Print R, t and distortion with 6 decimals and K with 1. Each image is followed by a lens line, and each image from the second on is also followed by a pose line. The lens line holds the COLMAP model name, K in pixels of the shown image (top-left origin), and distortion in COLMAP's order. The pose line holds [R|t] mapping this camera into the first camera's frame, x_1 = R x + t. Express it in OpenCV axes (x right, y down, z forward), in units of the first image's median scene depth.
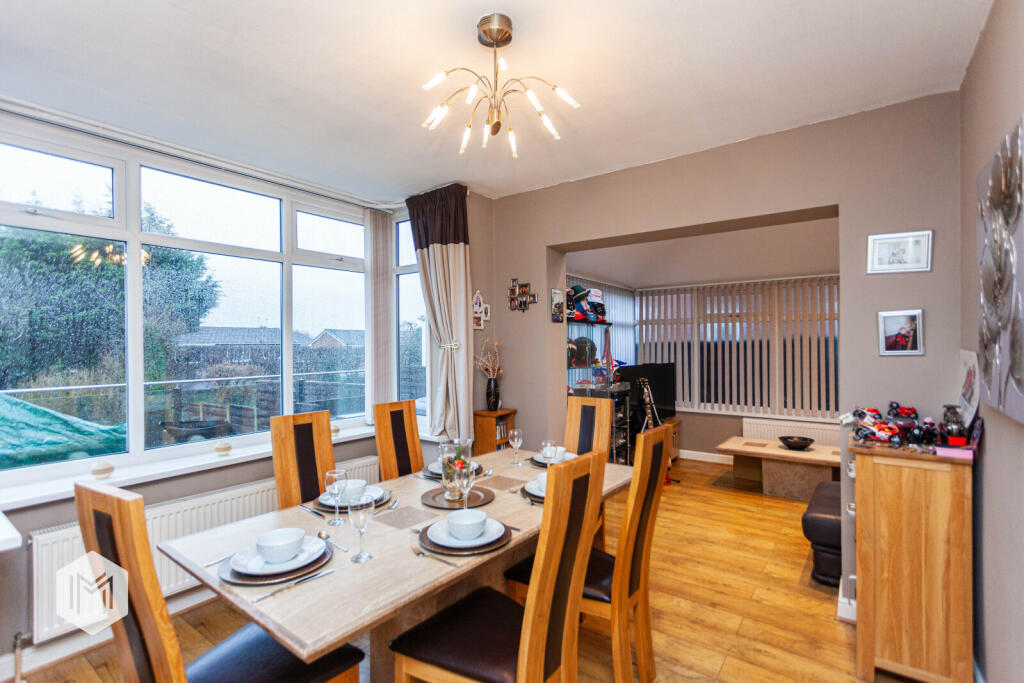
lens RADIAL K [[486.0, 0, 501.4], [0, 486.0, 341.4], [0, 0, 1]] dist [0.001585, 0.000810]
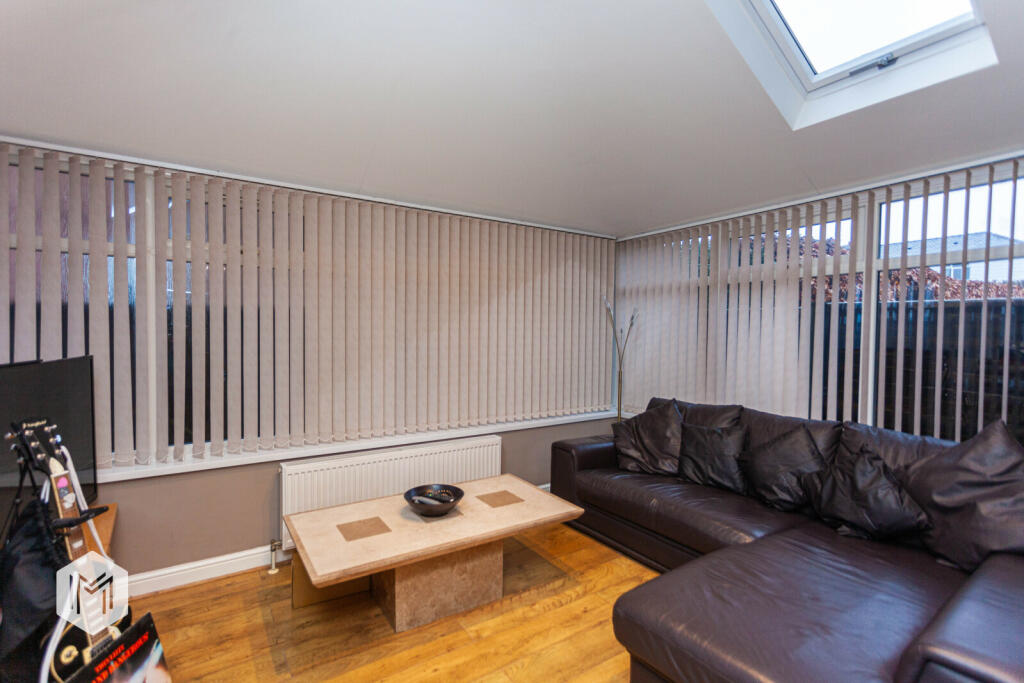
lens RADIAL K [[486.0, 0, 501.4], [0, 486.0, 341.4], [0, 0, 1]] dist [0.001585, 0.000810]
pose [[0.325816, -0.012287, 0.945353, 0.084908], [-0.014482, 0.999733, 0.017985, 0.016914], [-0.945322, -0.019551, 0.325551, 0.464780]]
